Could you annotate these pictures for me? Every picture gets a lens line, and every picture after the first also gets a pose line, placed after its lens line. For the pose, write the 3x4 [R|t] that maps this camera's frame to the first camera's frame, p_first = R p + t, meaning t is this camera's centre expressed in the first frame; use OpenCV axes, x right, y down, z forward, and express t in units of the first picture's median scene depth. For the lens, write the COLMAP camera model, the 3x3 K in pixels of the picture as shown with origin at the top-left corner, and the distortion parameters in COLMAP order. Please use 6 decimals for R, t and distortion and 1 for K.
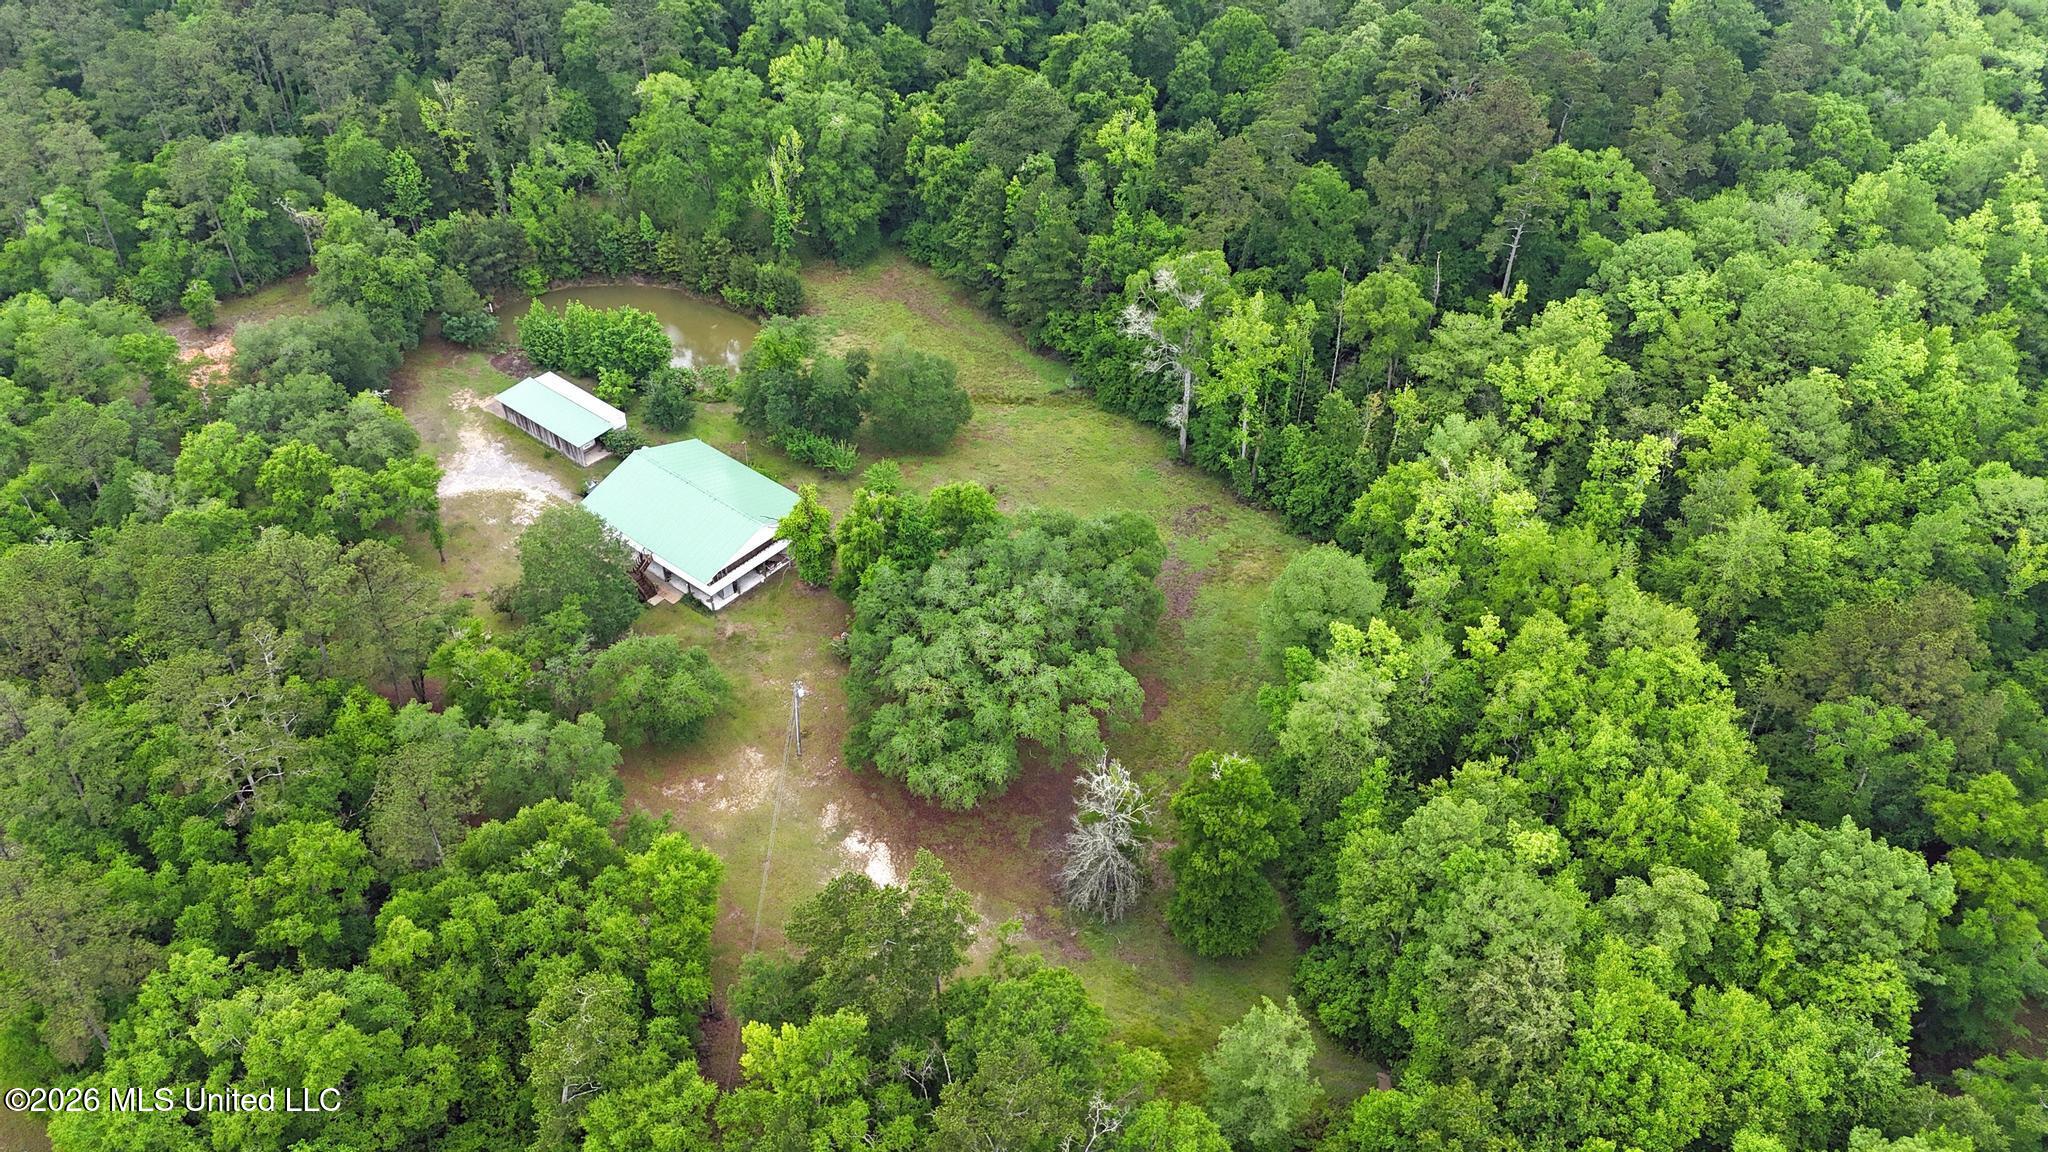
lens RADIAL K [[1521.3, 0, 1024.0], [0, 1521.3, 576.0], [0, 0, 1]] dist [0.053596, -0.008085]
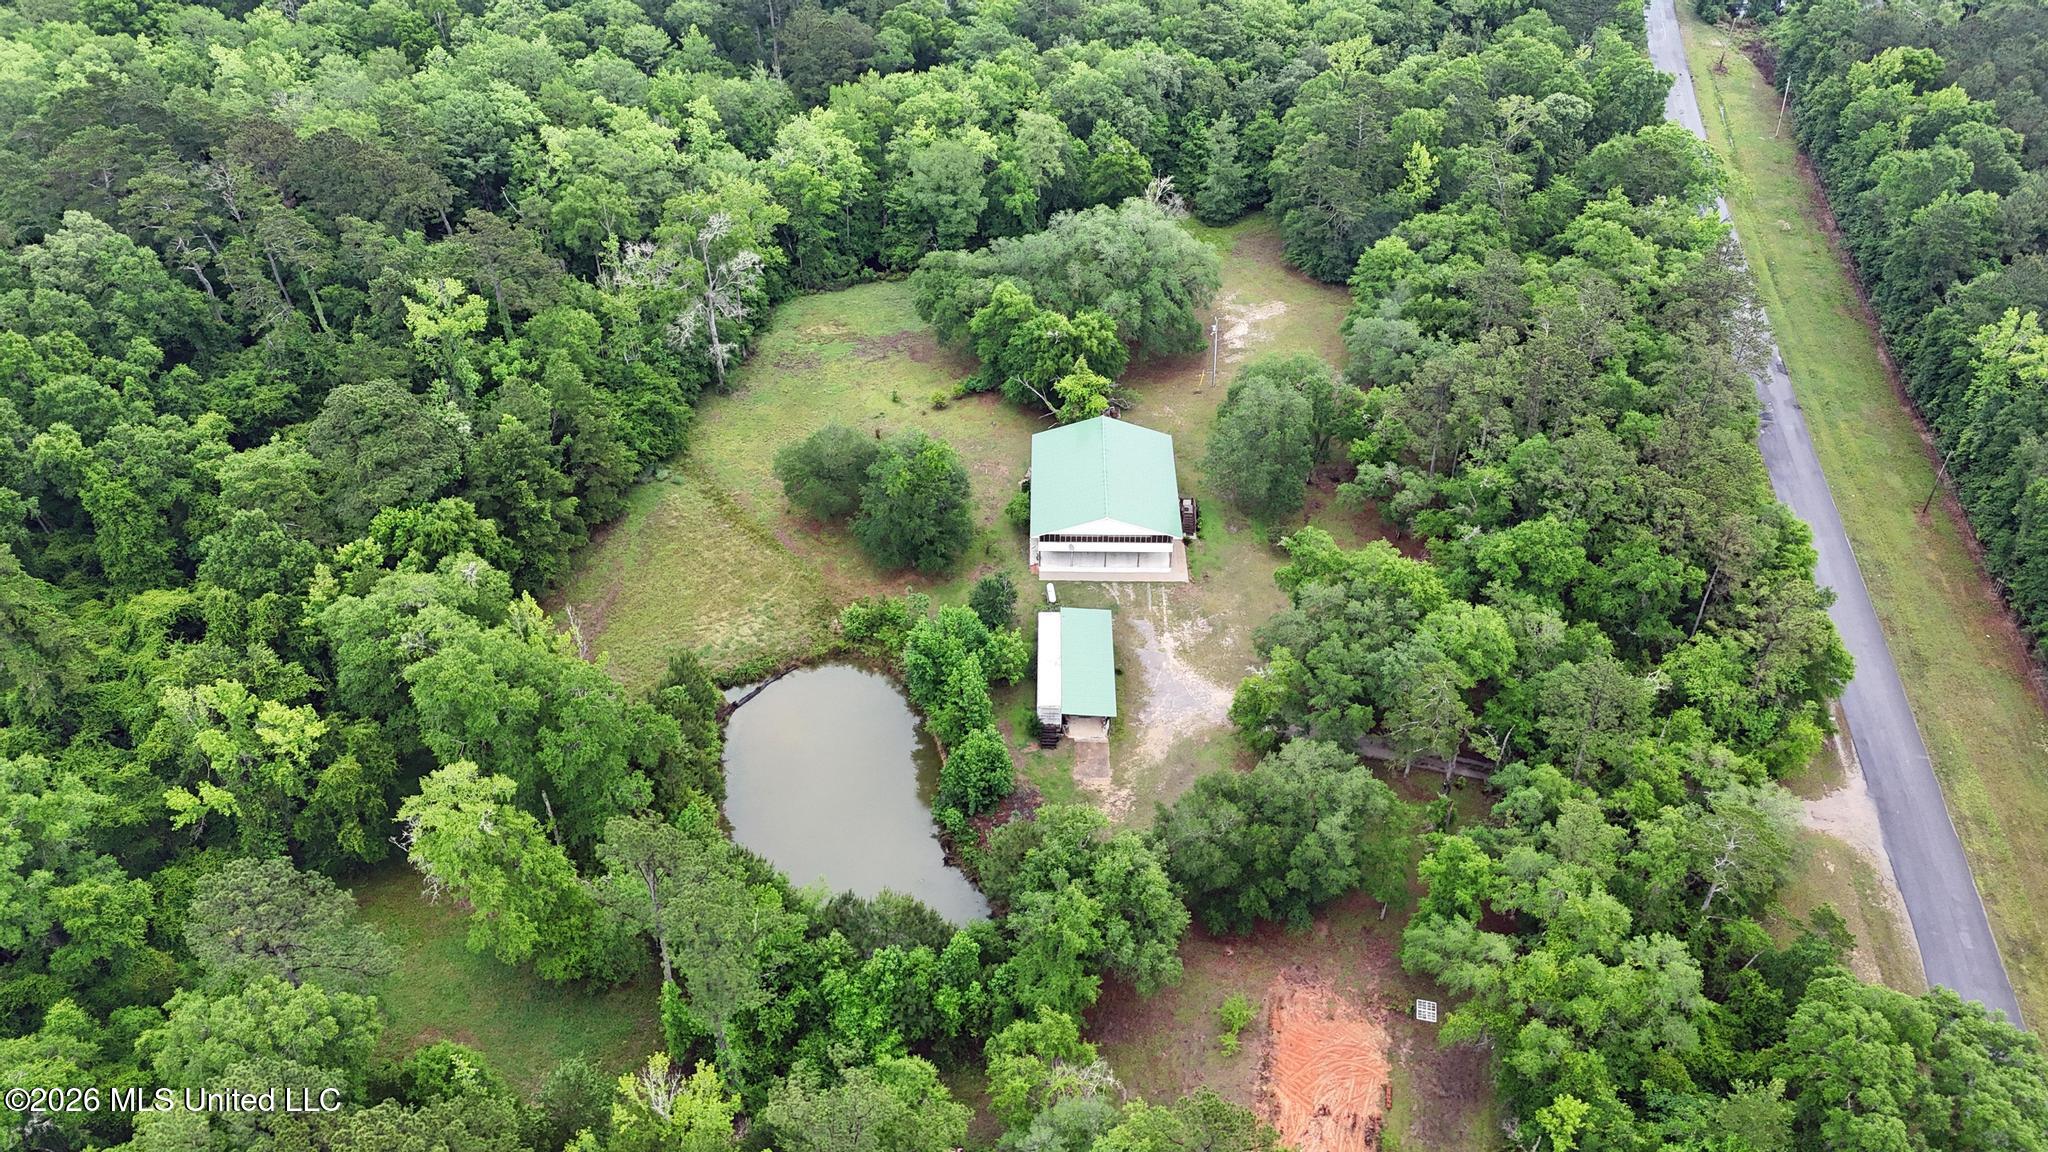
lens RADIAL K [[1521.3, 0, 1024.0], [0, 1521.3, 576.0], [0, 0, 1]] dist [0.053596, -0.008085]
pose [[-0.614518, -0.502659, 0.608031, -0.757616], [0.505741, 0.340513, 0.792639, -0.791085], [-0.605470, 0.794597, 0.044964, 0.932999]]
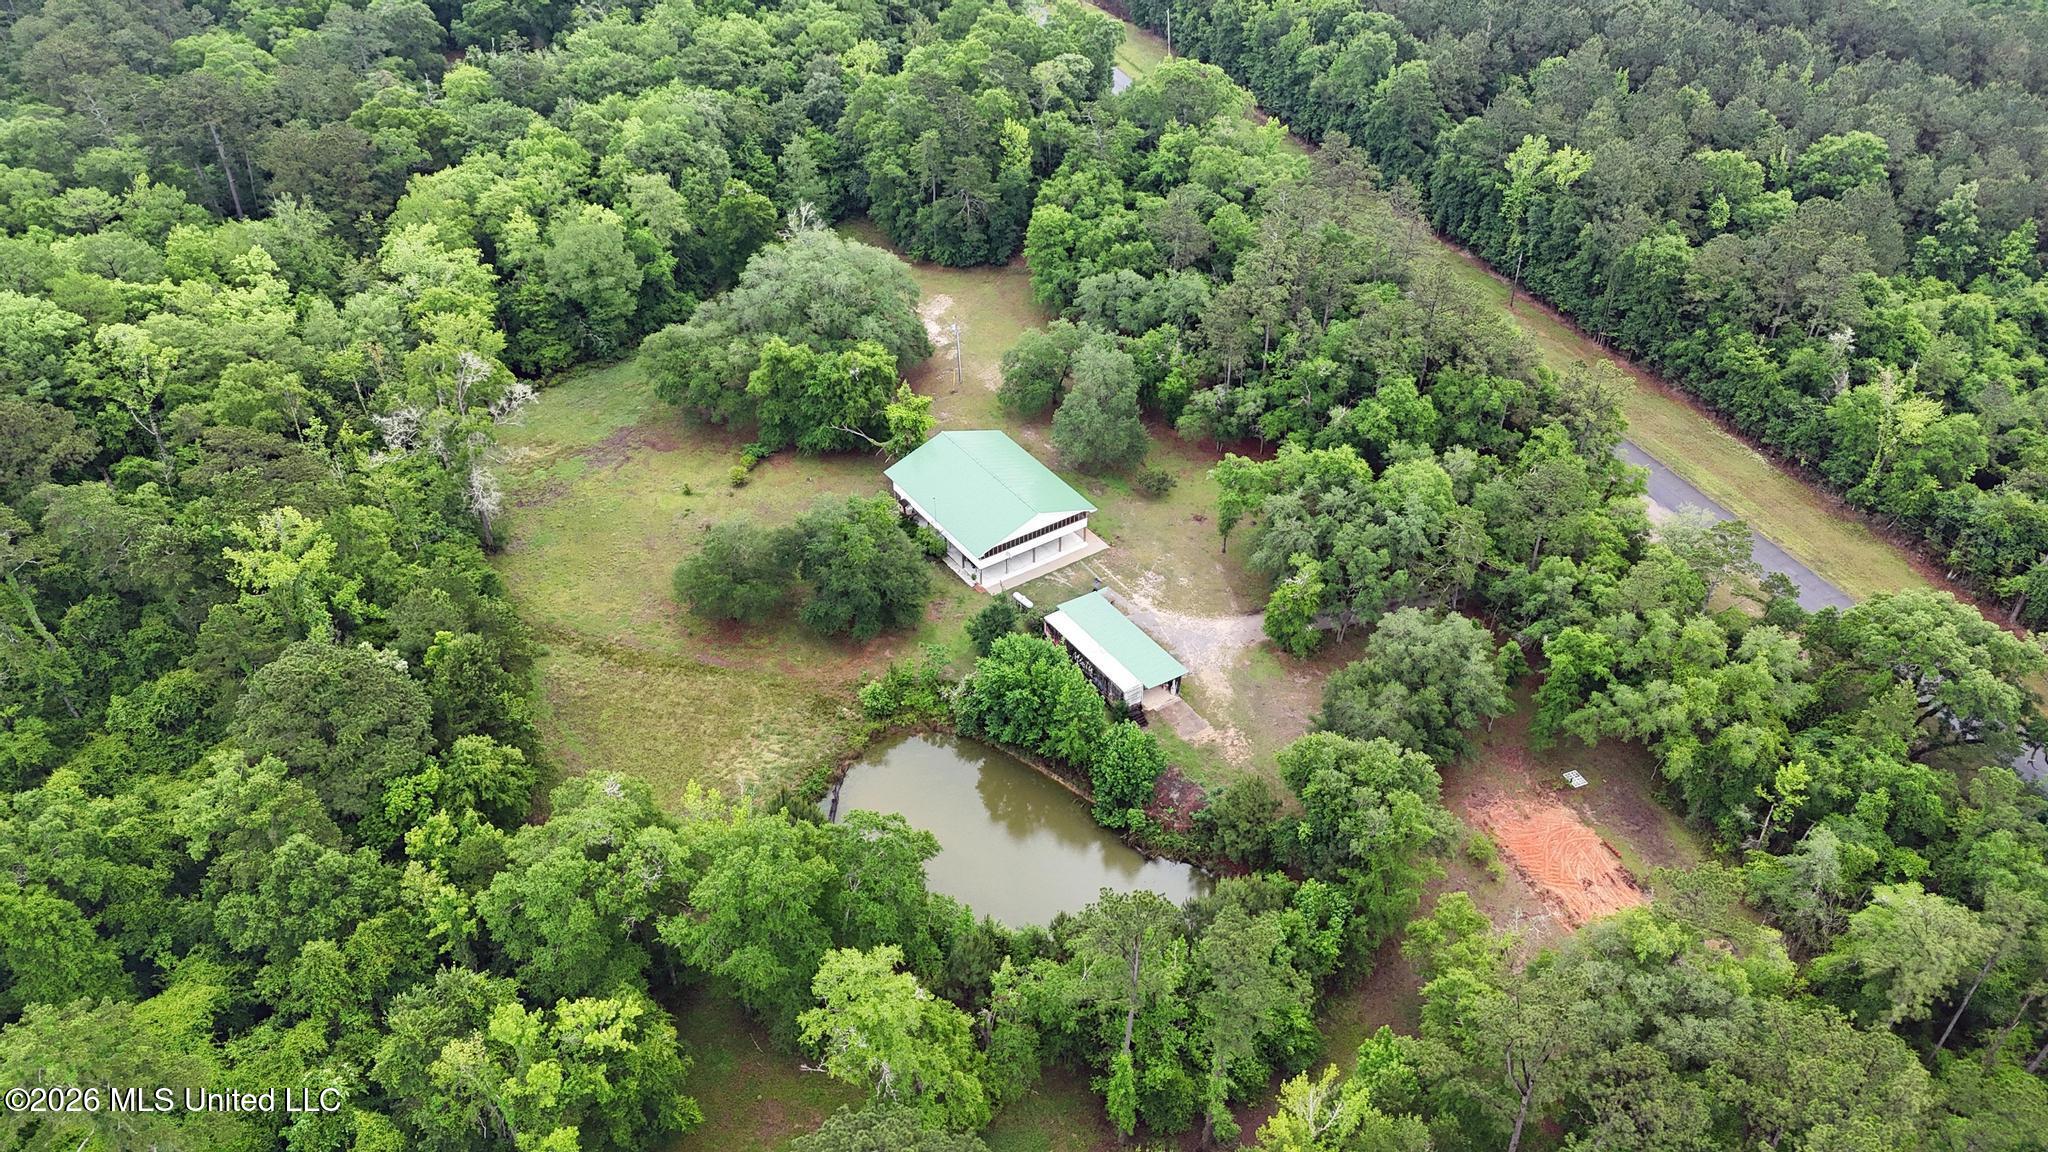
lens RADIAL K [[1521.3, 0, 1024.0], [0, 1521.3, 576.0], [0, 0, 1]] dist [0.053596, -0.008085]
pose [[-0.958069, -0.192662, 0.212097, -0.422410], [0.169159, 0.217157, 0.961368, -0.949301], [-0.231277, 0.956935, -0.175460, 1.116126]]
